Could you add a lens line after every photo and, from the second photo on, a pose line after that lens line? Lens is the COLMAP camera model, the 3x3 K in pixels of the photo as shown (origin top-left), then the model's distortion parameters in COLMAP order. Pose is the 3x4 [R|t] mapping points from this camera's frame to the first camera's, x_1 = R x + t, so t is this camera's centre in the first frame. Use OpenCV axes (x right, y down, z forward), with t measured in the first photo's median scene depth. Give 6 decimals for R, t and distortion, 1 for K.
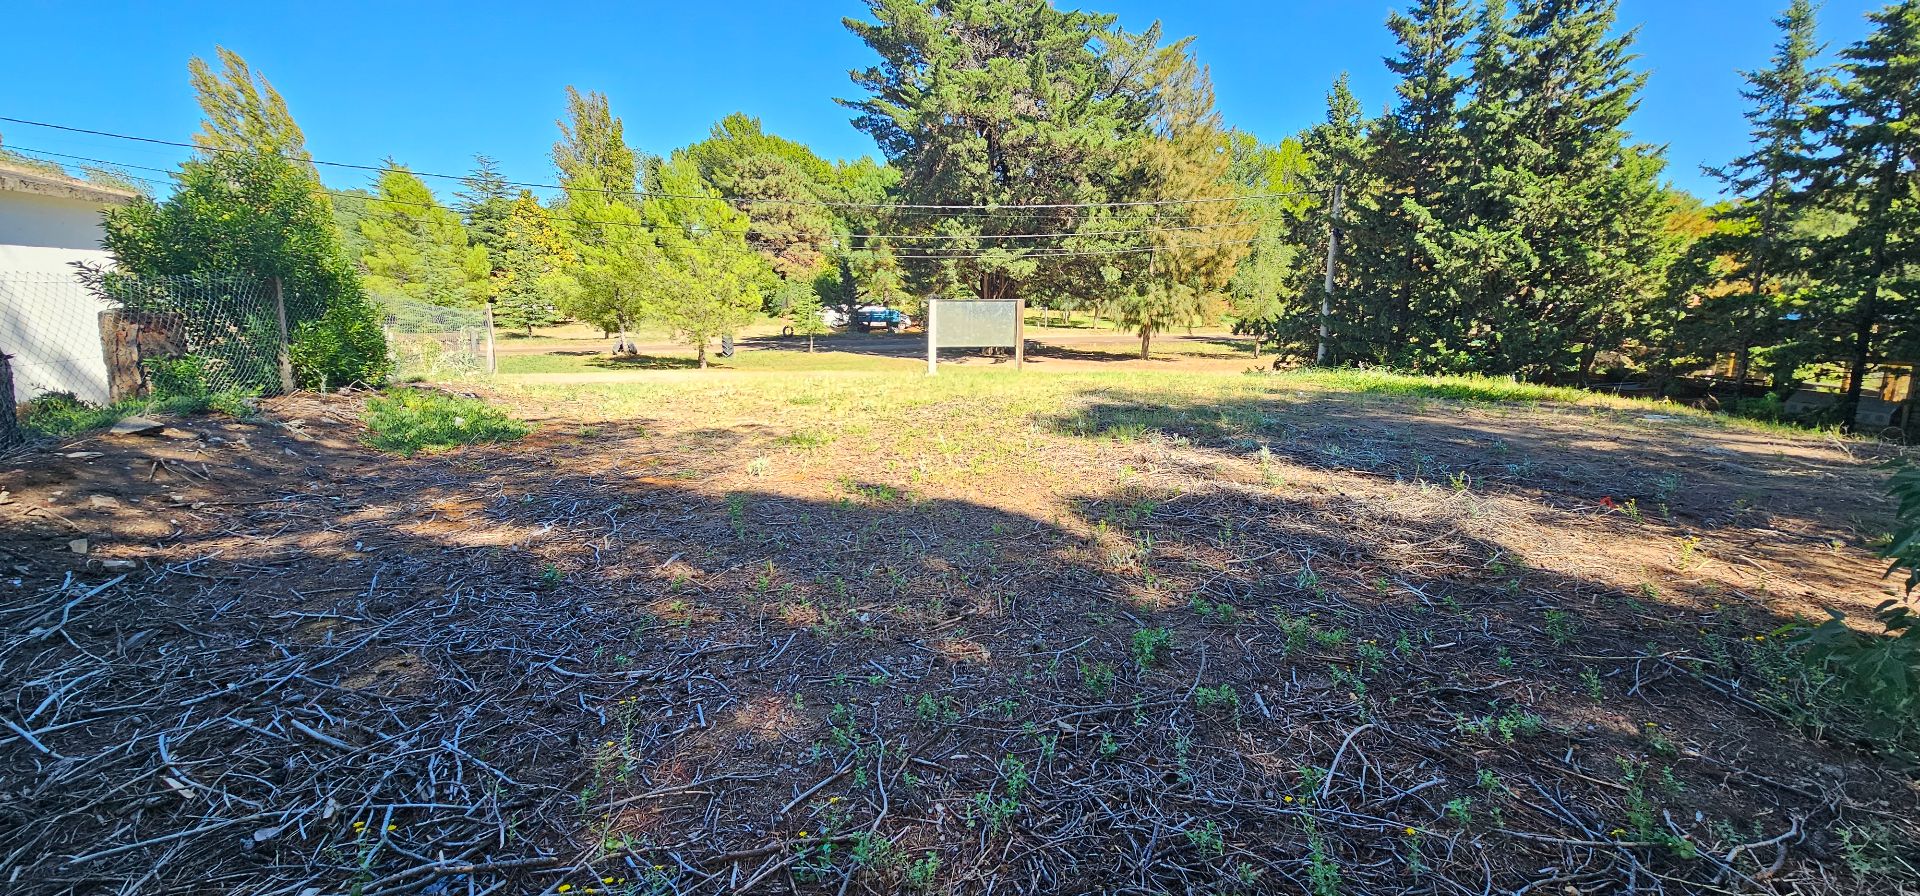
lens RADIAL K [[757.5, 0, 960.0], [0, 757.5, 448.0], [0, 0, 1]] dist [0.000287, 0.000007]
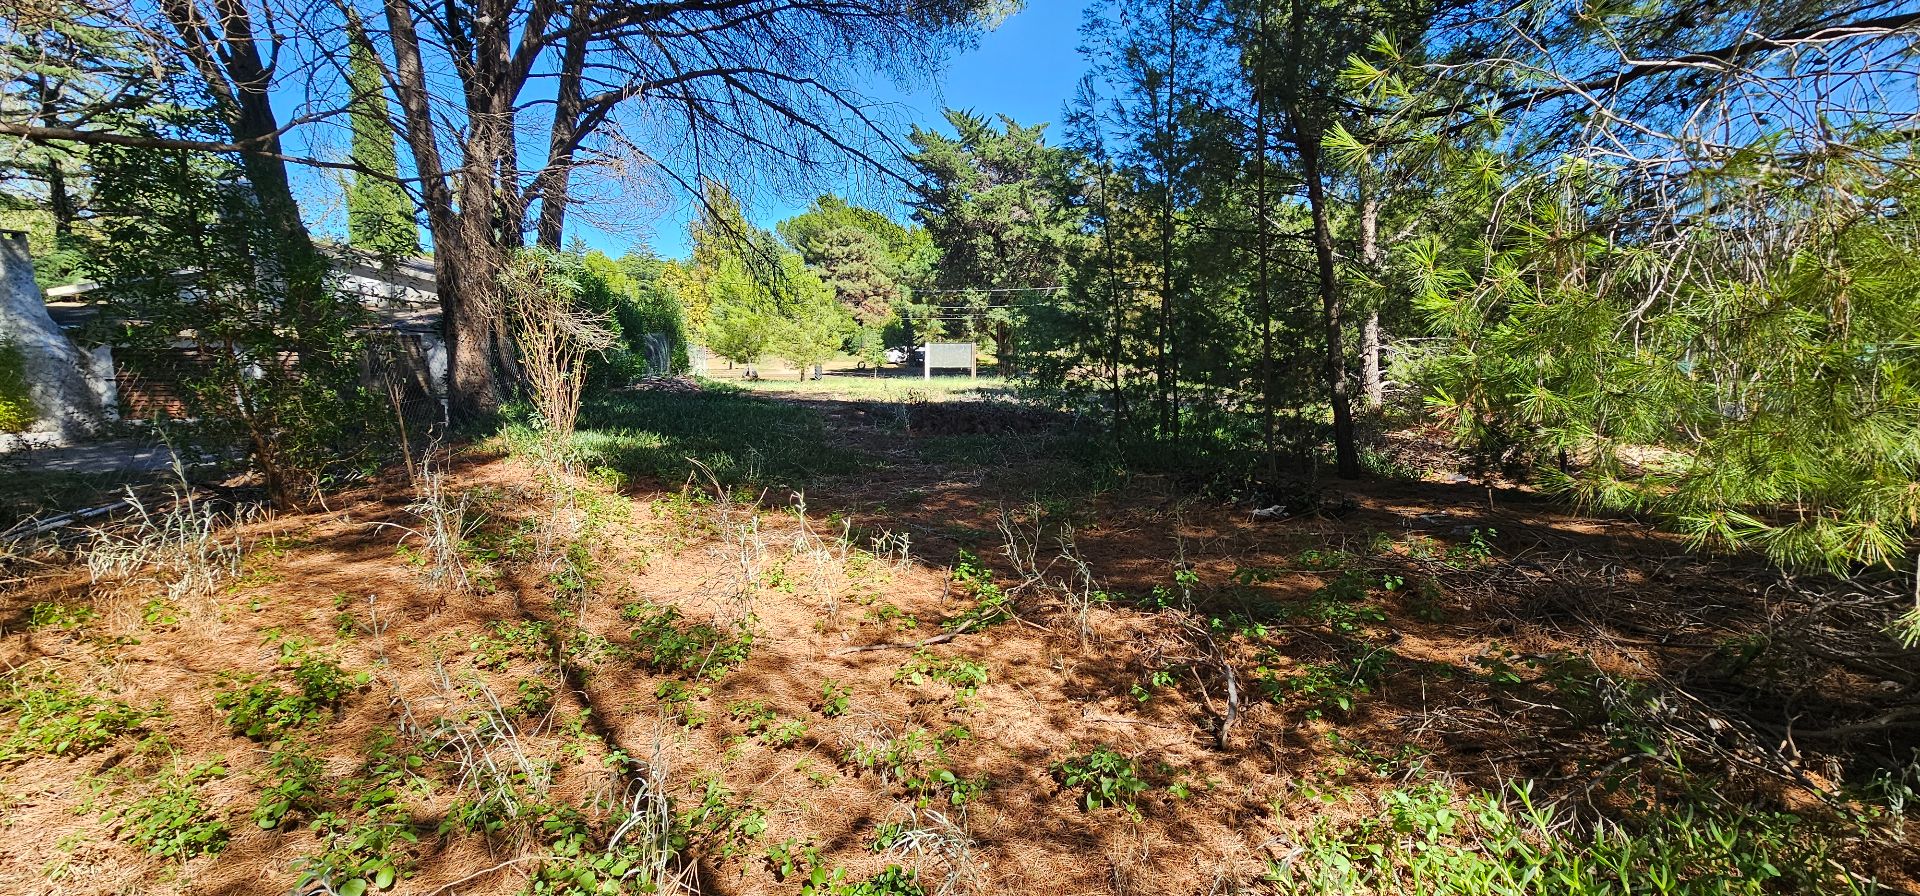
lens RADIAL K [[757.5, 0, 960.0], [0, 757.5, 448.0], [0, 0, 1]] dist [0.000287, 0.000007]
pose [[0.994827, 0.019487, -0.099701, 0.077064], [-0.024890, 0.998271, -0.053241, 0.054780], [0.098491, 0.055447, 0.993592, -0.282723]]
